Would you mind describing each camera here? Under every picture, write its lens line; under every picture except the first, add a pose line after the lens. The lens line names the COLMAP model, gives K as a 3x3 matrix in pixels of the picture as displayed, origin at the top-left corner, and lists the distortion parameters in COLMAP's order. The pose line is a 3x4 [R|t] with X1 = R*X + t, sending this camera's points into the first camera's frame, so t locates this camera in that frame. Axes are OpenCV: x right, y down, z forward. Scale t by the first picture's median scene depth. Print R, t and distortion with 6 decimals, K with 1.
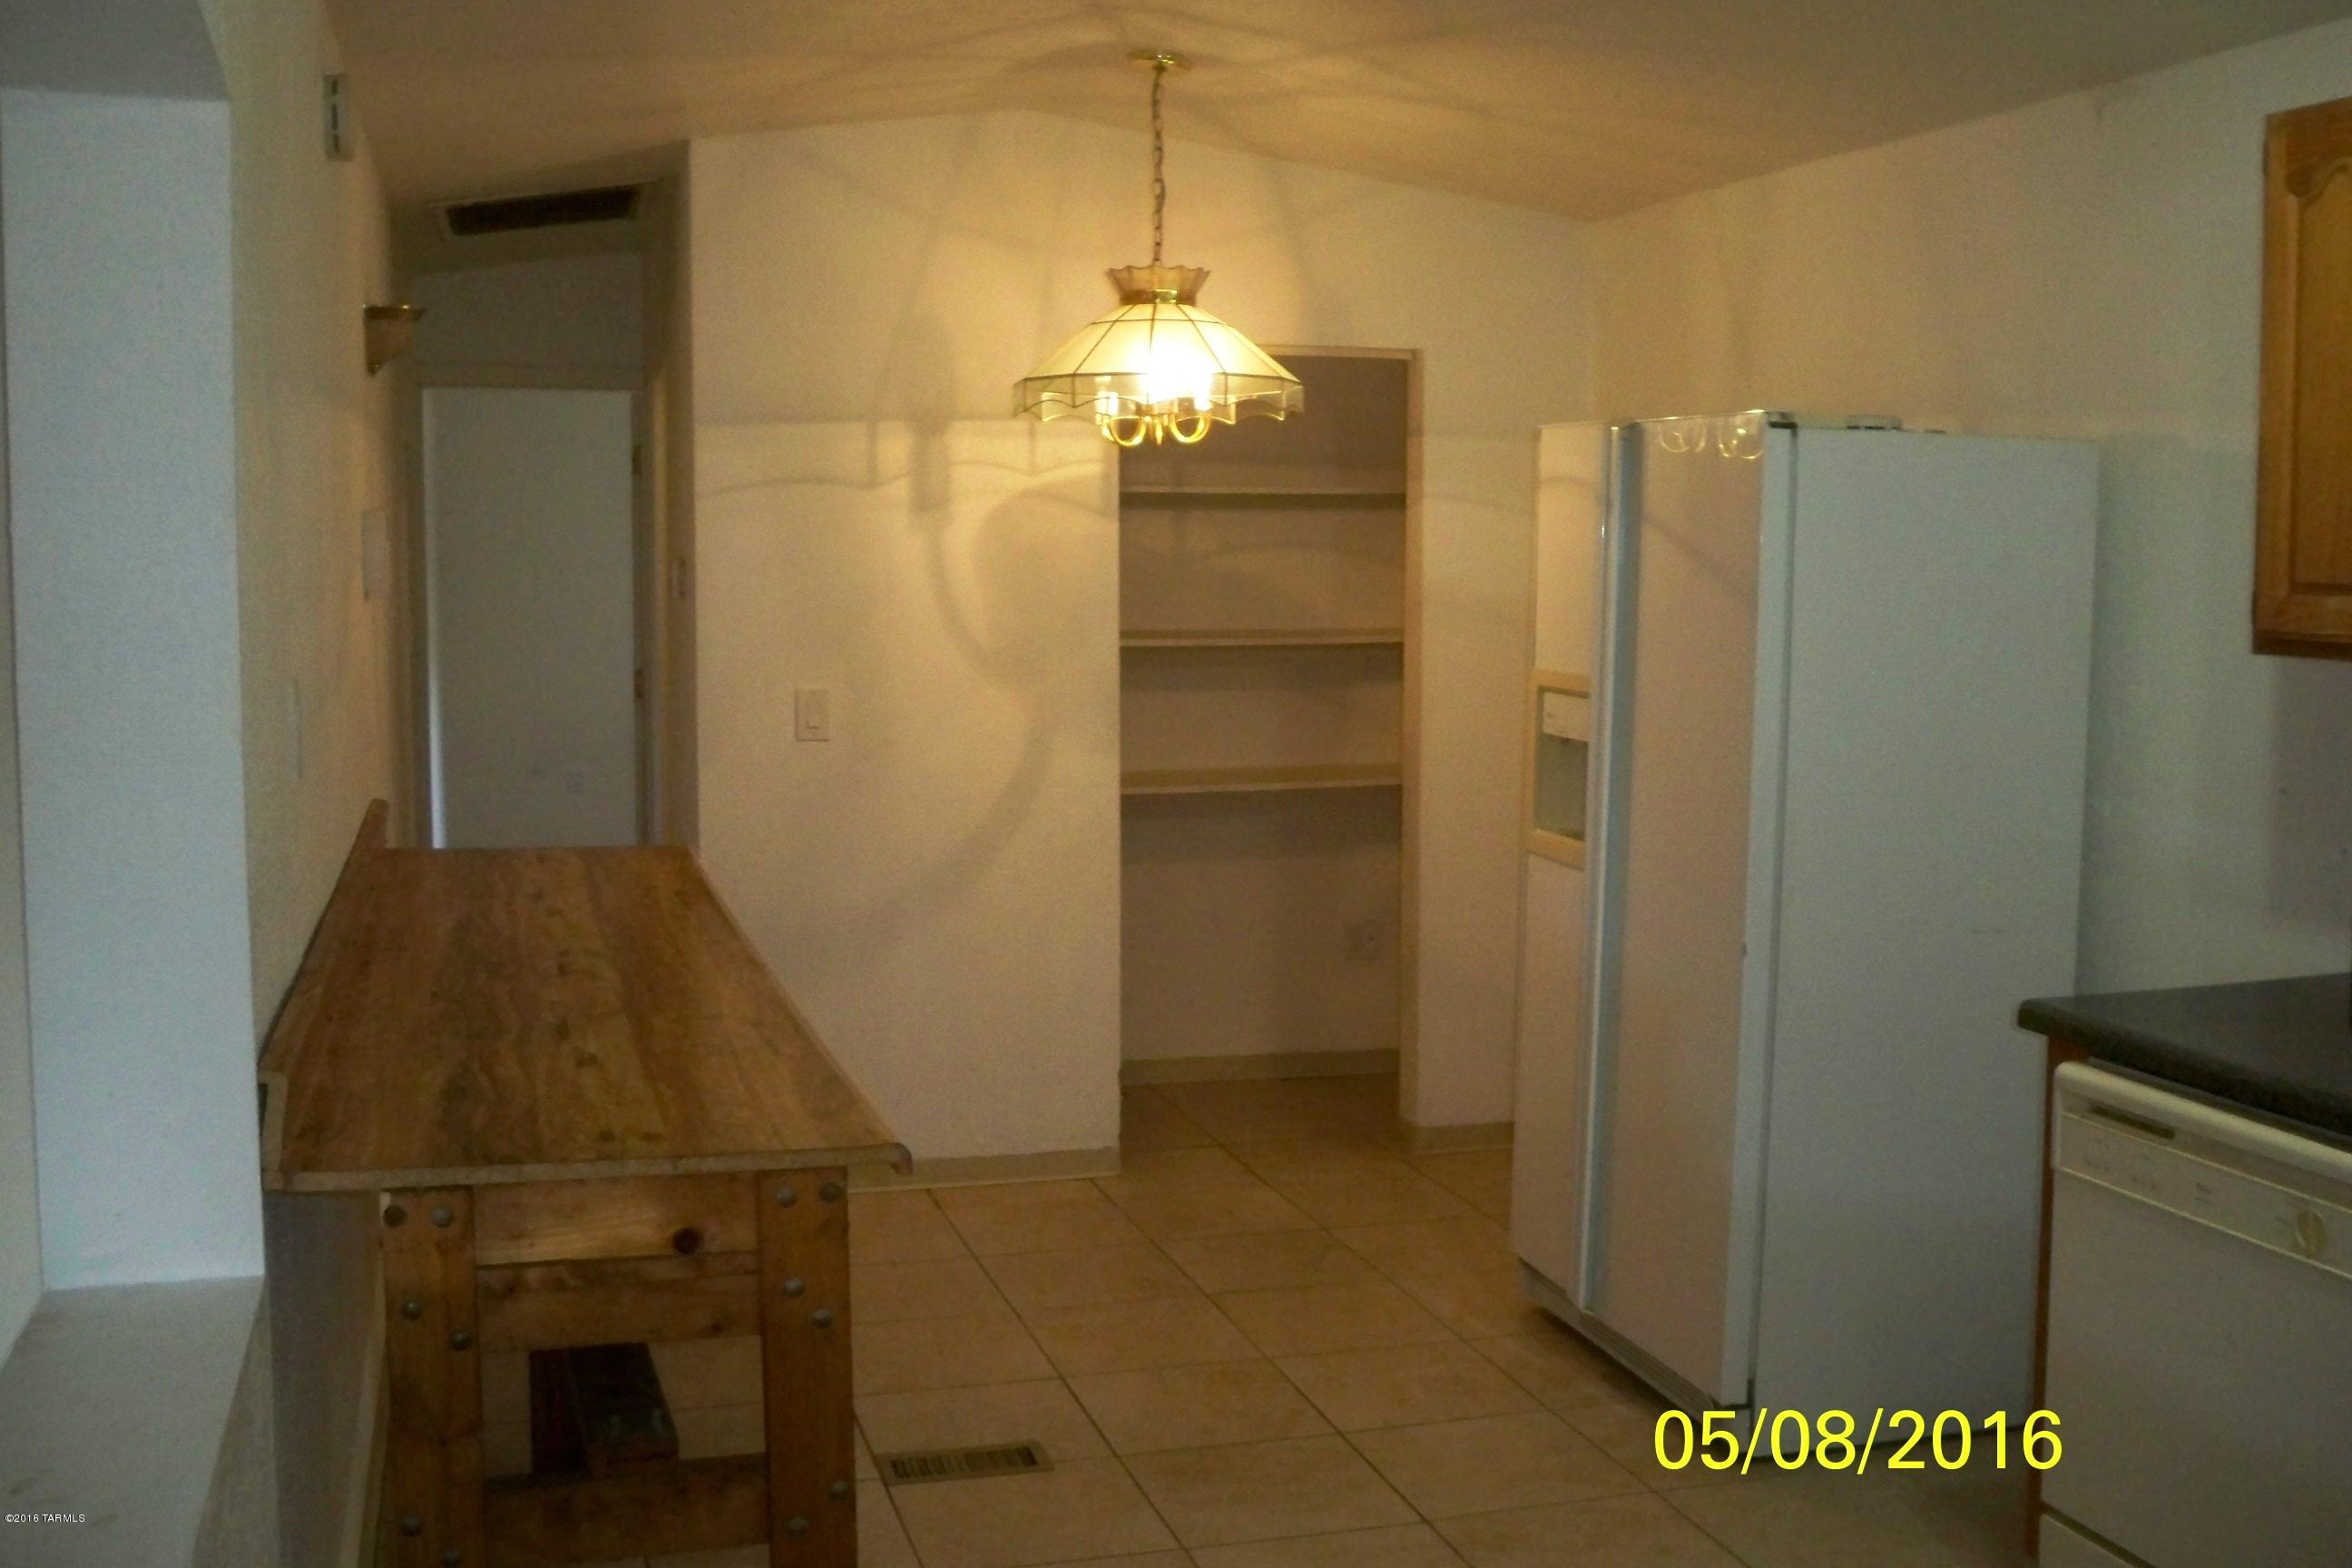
lens RADIAL K [[2450.2, 0, 1174.5], [0, 2450.2, 750.1], [0, 0, 1]] dist [-0.178050, 0.281154]
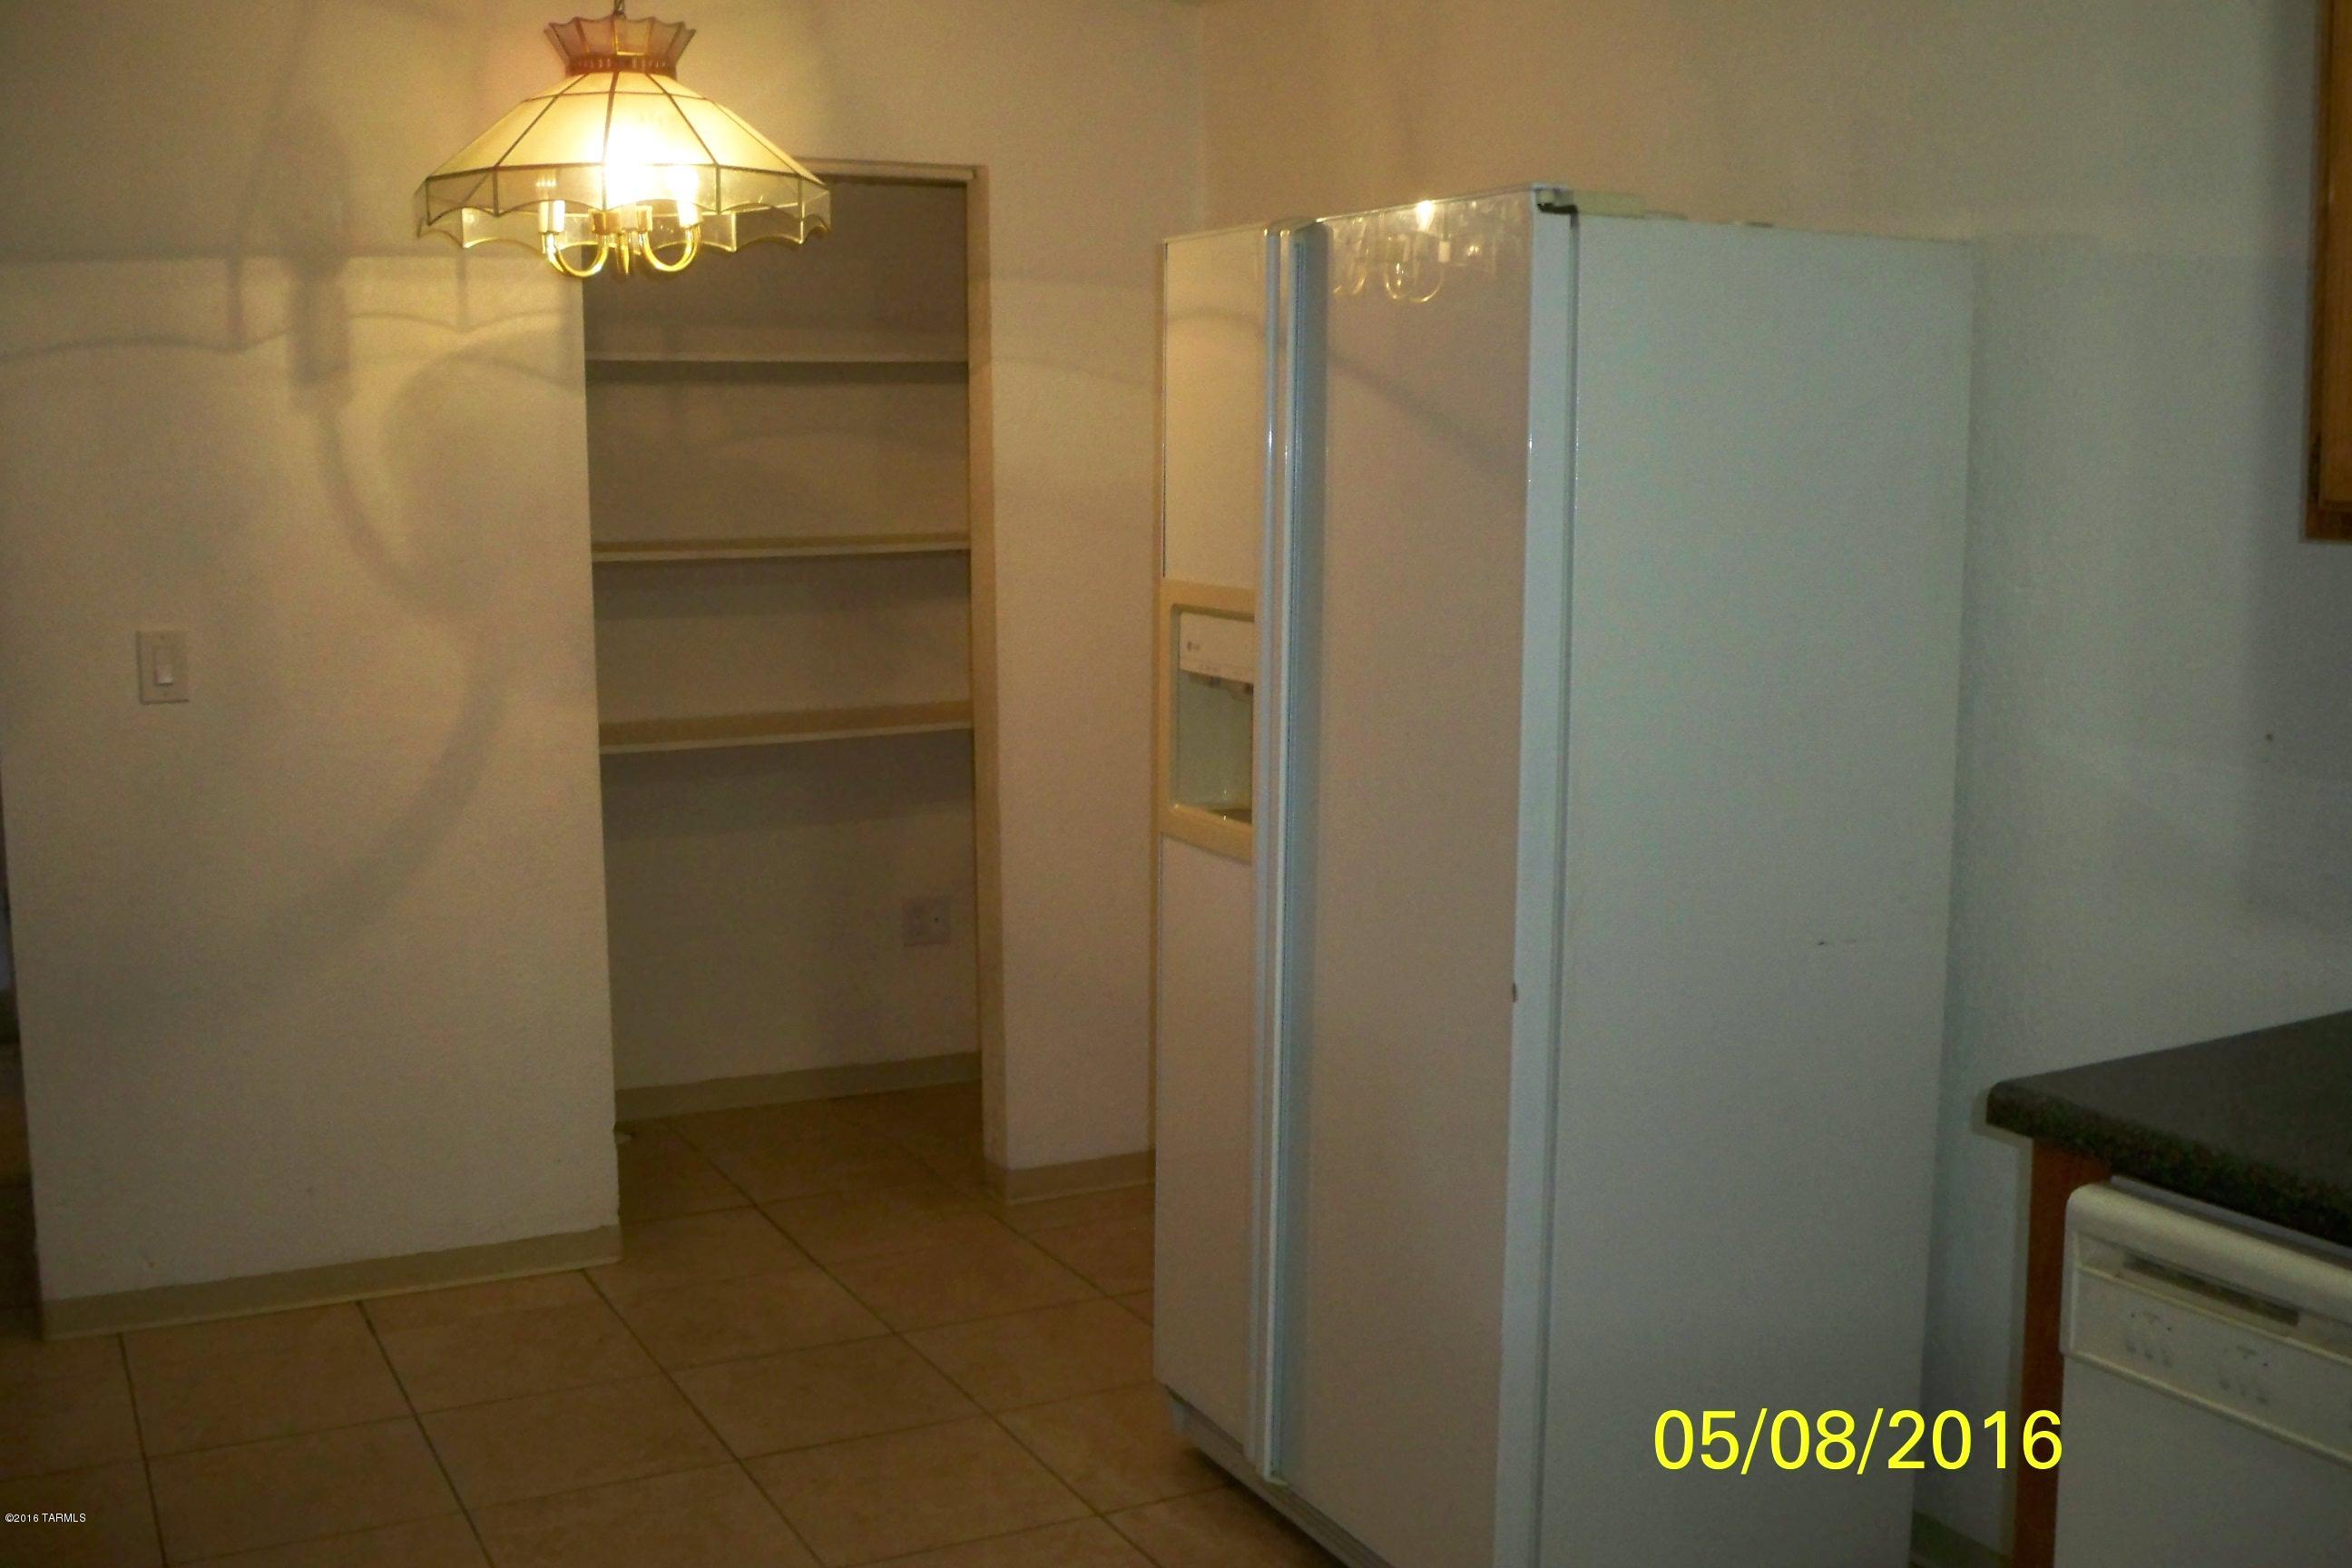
lens RADIAL K [[2383.8, 0, 1228.7], [0, 2383.8, 740.4], [0, 0, 1]] dist [-0.092745, 0.025412]
pose [[0.977433, -0.032836, 0.208679, 0.016481], [0.025912, 0.999022, 0.035824, -0.010333], [-0.209651, -0.029609, 0.977328, 0.288059]]
